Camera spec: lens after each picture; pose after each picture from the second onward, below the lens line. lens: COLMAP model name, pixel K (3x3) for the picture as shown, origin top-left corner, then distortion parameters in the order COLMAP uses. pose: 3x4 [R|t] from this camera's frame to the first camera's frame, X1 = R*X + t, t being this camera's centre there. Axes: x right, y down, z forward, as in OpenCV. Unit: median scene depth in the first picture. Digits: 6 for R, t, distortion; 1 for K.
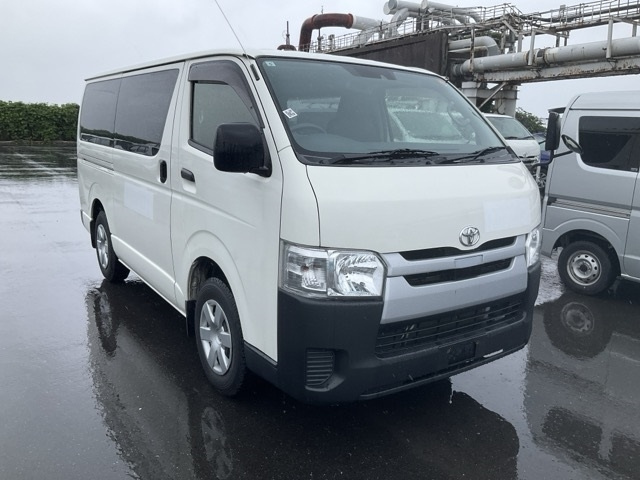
lens RADIAL K [[545.6, 0, 312.0], [0, 545.6, 241.6], [0, 0, 1]] dist [0.007547, 0.001823]
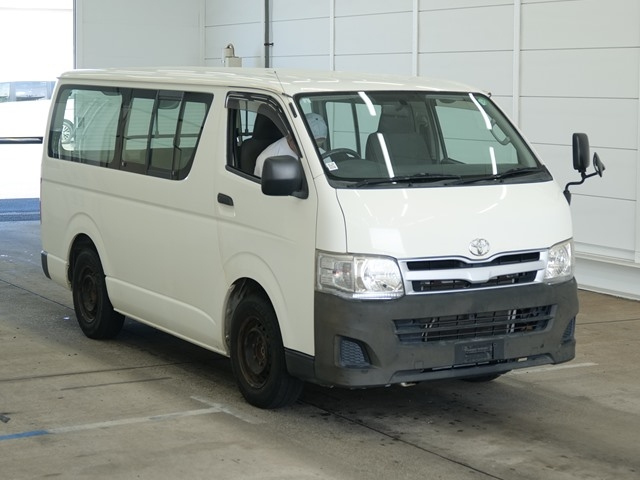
lens RADIAL K [[1352.1, 0, 320.9], [0, 1352.1, 172.8], [0, 0, 1]] dist [-0.031438, 0.007093]
pose [[0.998168, -0.017197, -0.058015, 0.119528], [0.008691, 0.989567, -0.143809, 0.237425], [0.059883, 0.143042, 0.987903, -1.828773]]
